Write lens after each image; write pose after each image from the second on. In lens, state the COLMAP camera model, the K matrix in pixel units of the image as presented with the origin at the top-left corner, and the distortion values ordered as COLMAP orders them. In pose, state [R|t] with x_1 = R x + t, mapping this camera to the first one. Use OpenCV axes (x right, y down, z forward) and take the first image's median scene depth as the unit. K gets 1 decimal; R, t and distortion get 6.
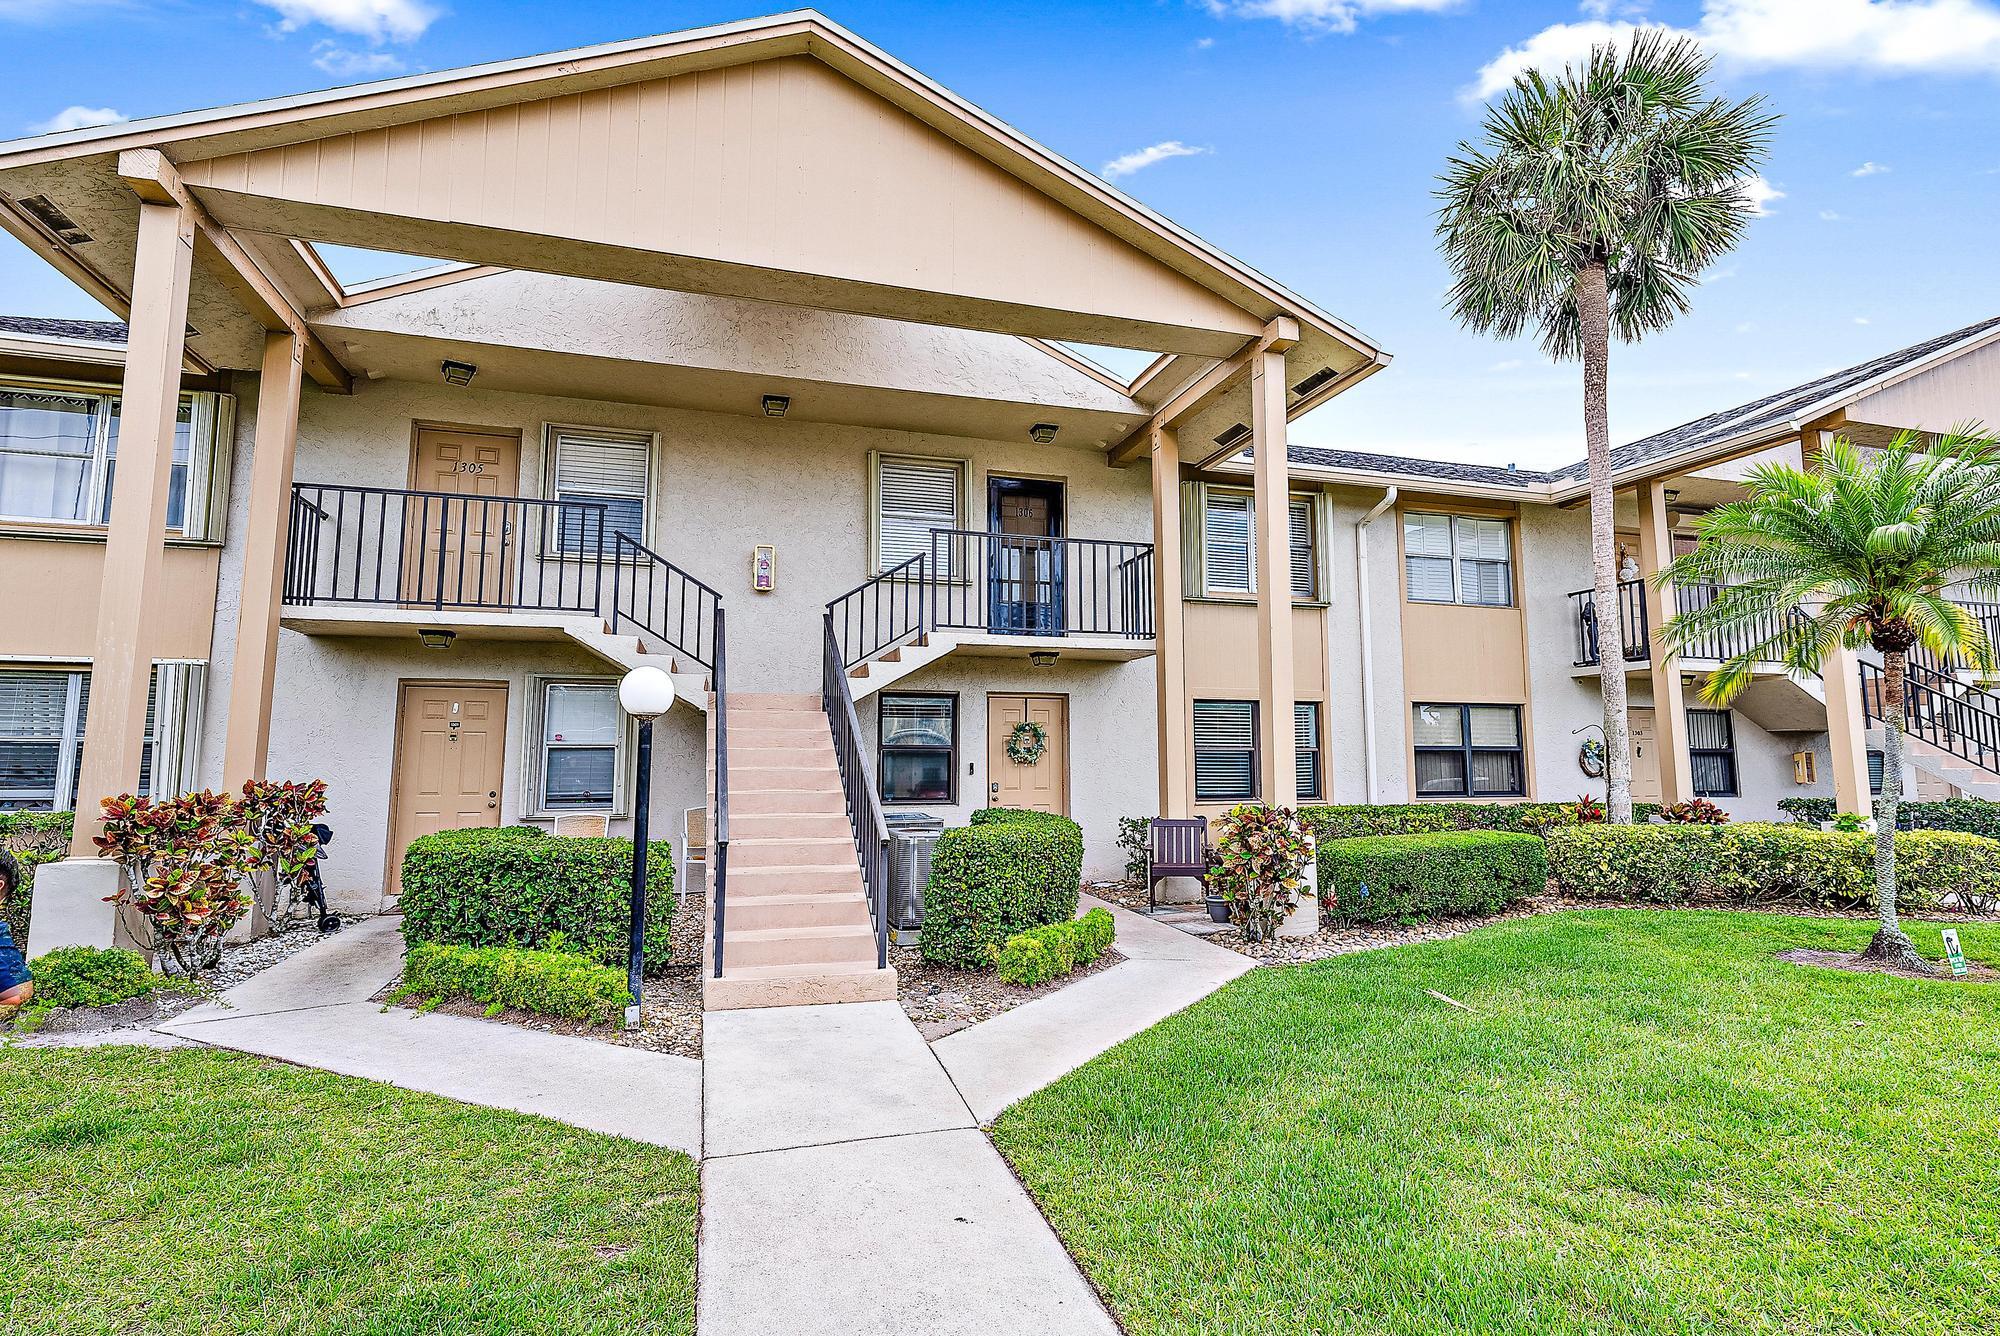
lens RADIAL K [[1000.6, 0, 1002.7], [0, 1000.6, 638.4], [0, 0, 1]] dist [0.002214, 0.000065]
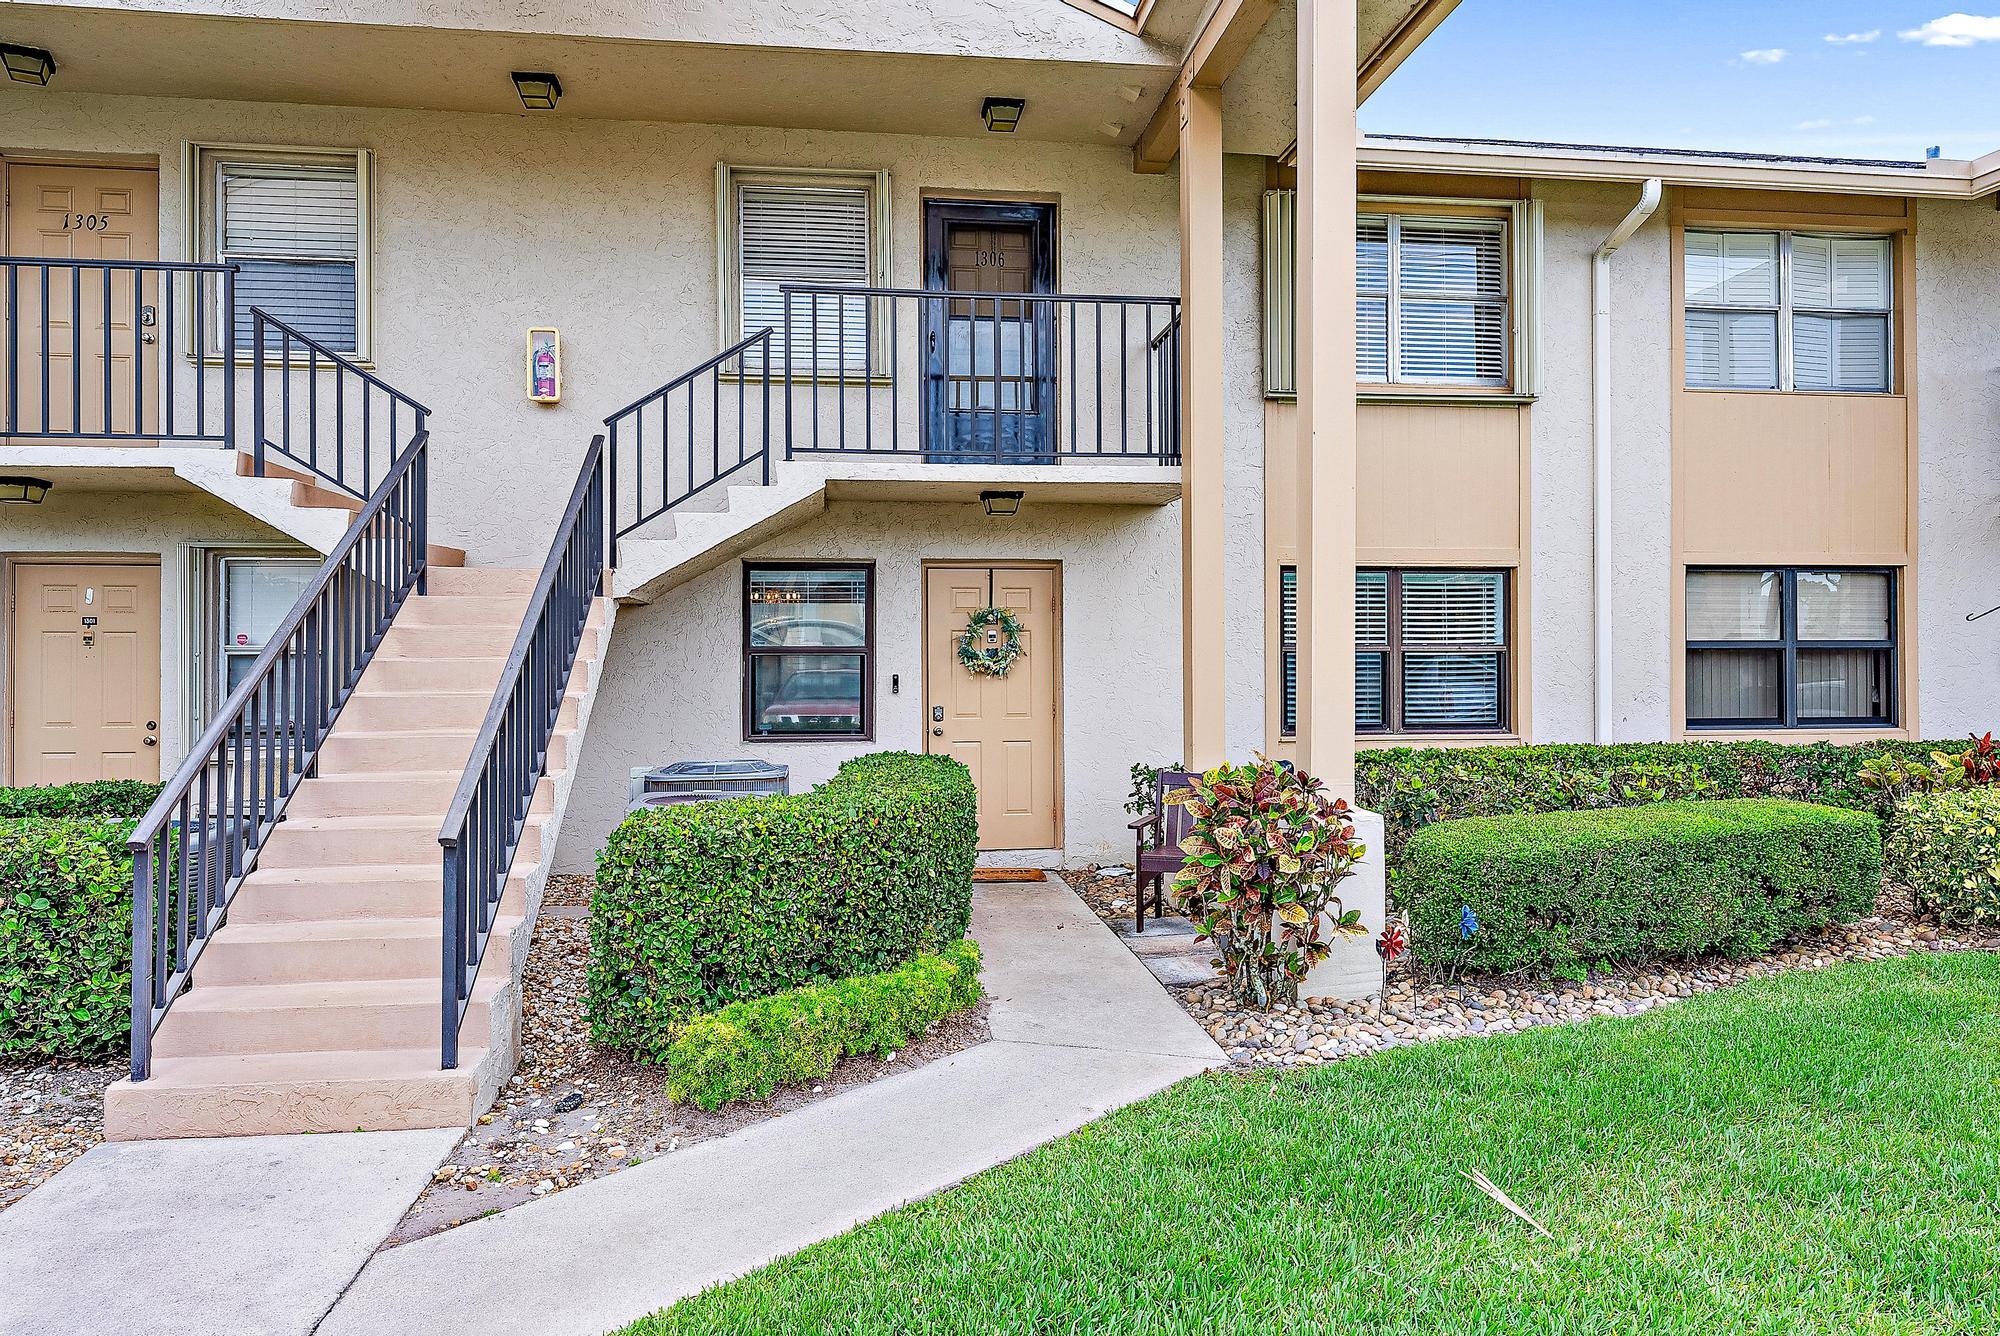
lens RADIAL K [[1352.2, 0, 1002.9], [0, 1352.2, 636.6], [0, 0, 1]] dist [0.000950, 0.001626]
pose [[0.986817, -0.005574, -0.161742, 0.168255], [0.023673, 0.993629, 0.110189, 0.010745], [0.160097, -0.112565, 0.980662, 0.193232]]
